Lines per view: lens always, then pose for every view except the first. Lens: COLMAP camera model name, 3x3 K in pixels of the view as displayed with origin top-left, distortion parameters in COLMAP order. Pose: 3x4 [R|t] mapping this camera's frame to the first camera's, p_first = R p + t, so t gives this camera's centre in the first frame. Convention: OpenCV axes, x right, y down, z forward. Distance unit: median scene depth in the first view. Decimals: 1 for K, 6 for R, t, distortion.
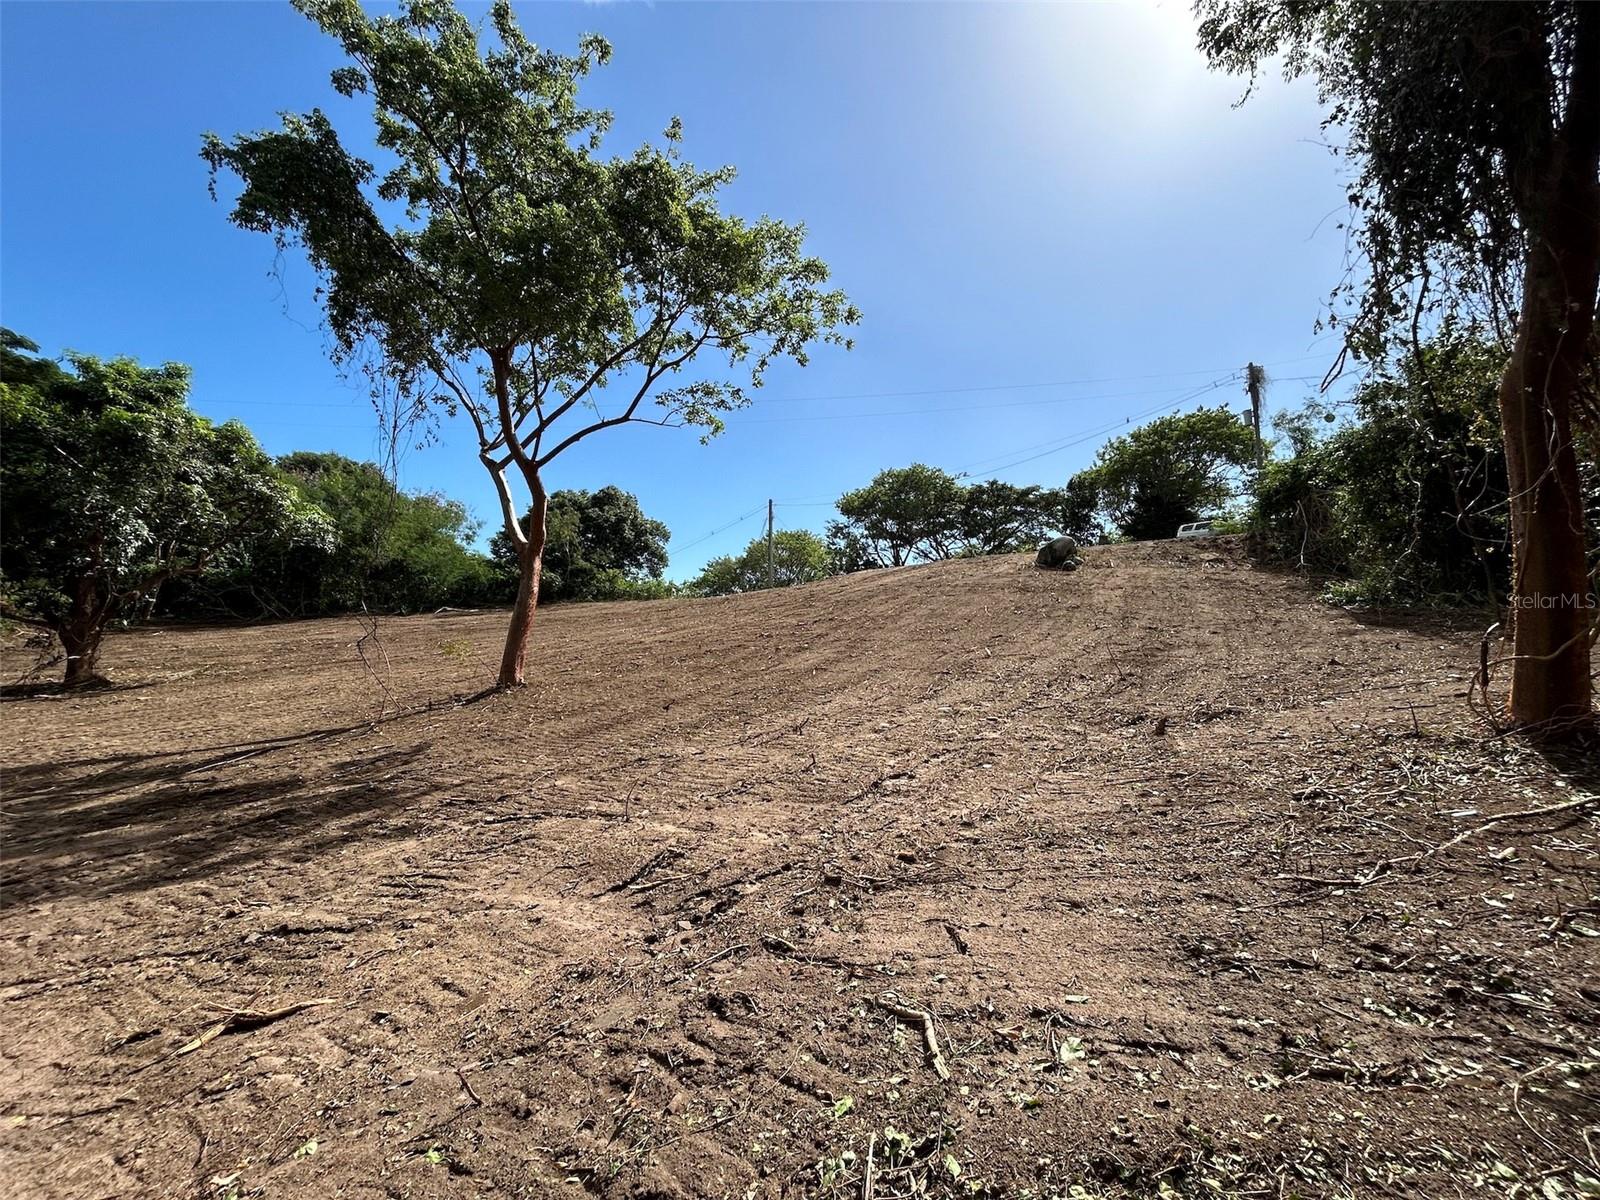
lens RADIAL K [[644.3, 0, 803.9], [0, 644.3, 600.1], [0, 0, 1]] dist [-0.003664, 0.000735]
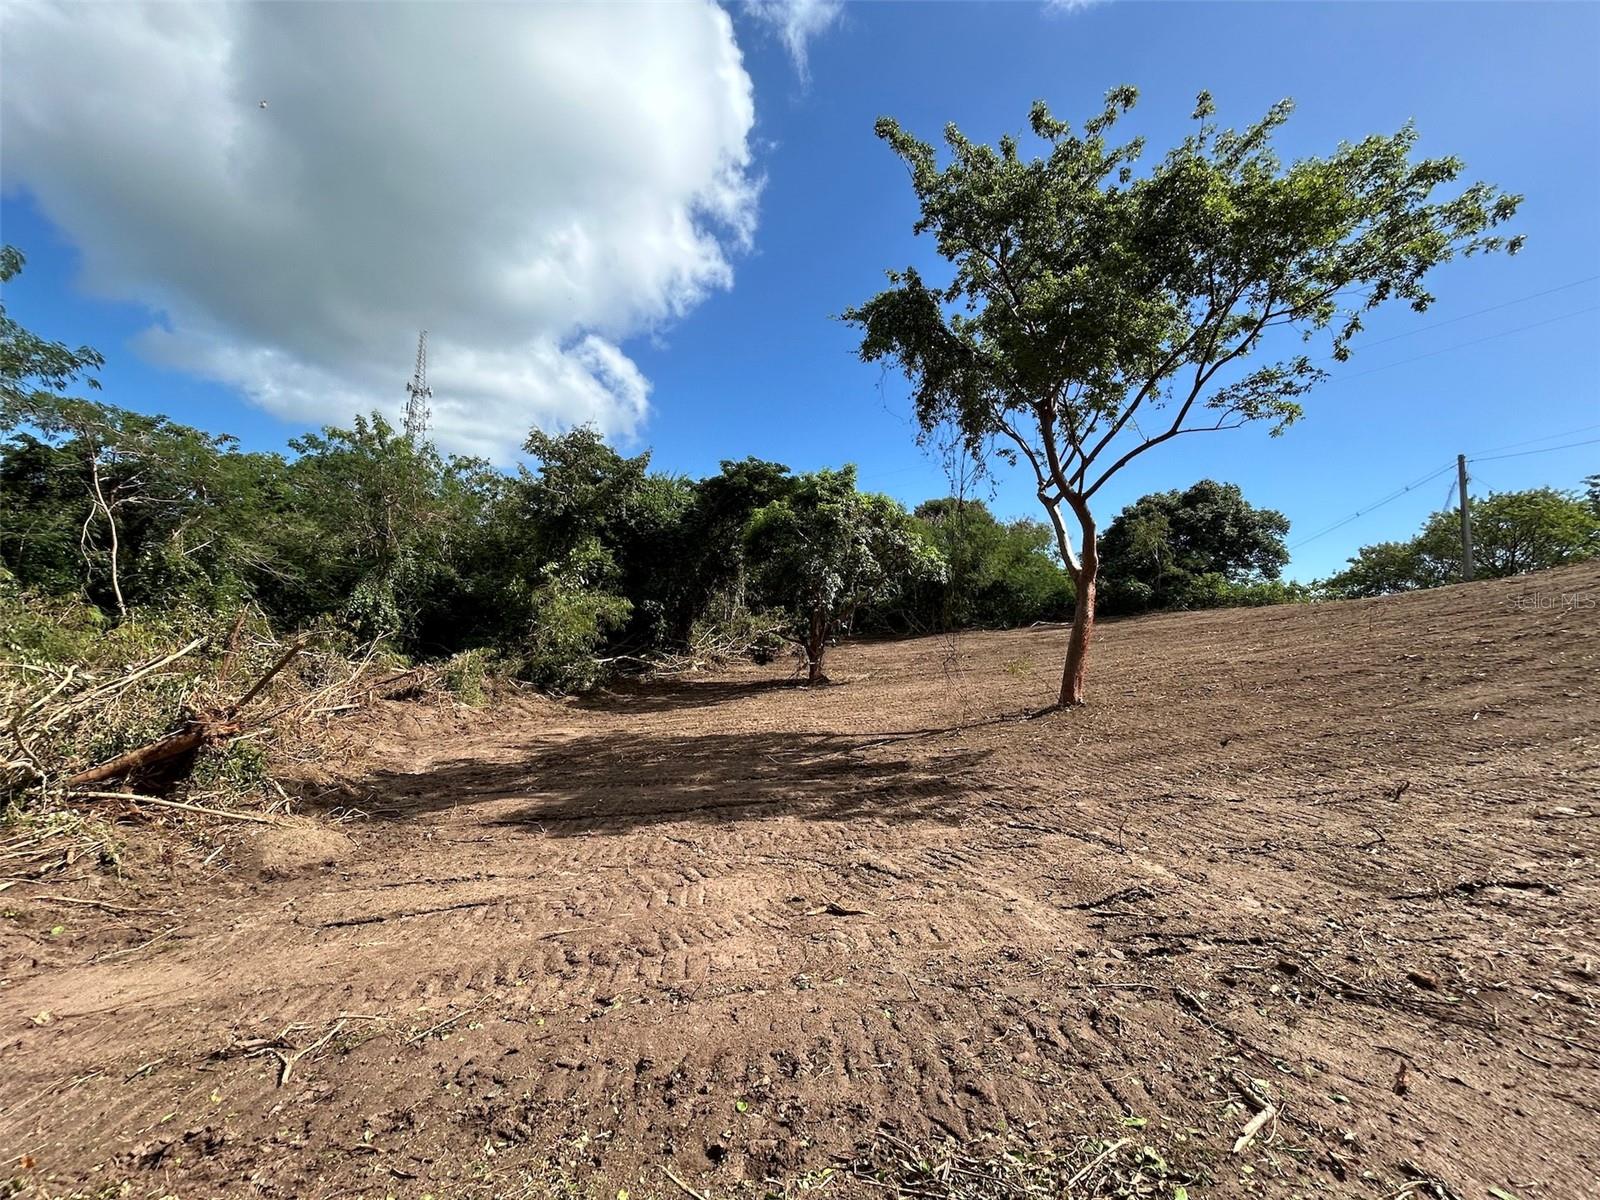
lens RADIAL K [[646.7, 0, 803.6], [0, 646.7, 603.5], [0, 0, 1]] dist [0.001158, 0.000372]
pose [[0.639803, -0.045459, -0.767193, 0.103132], [0.042086, 0.998824, -0.024086, -0.029936], [0.767385, -0.016877, 0.640964, -0.039757]]
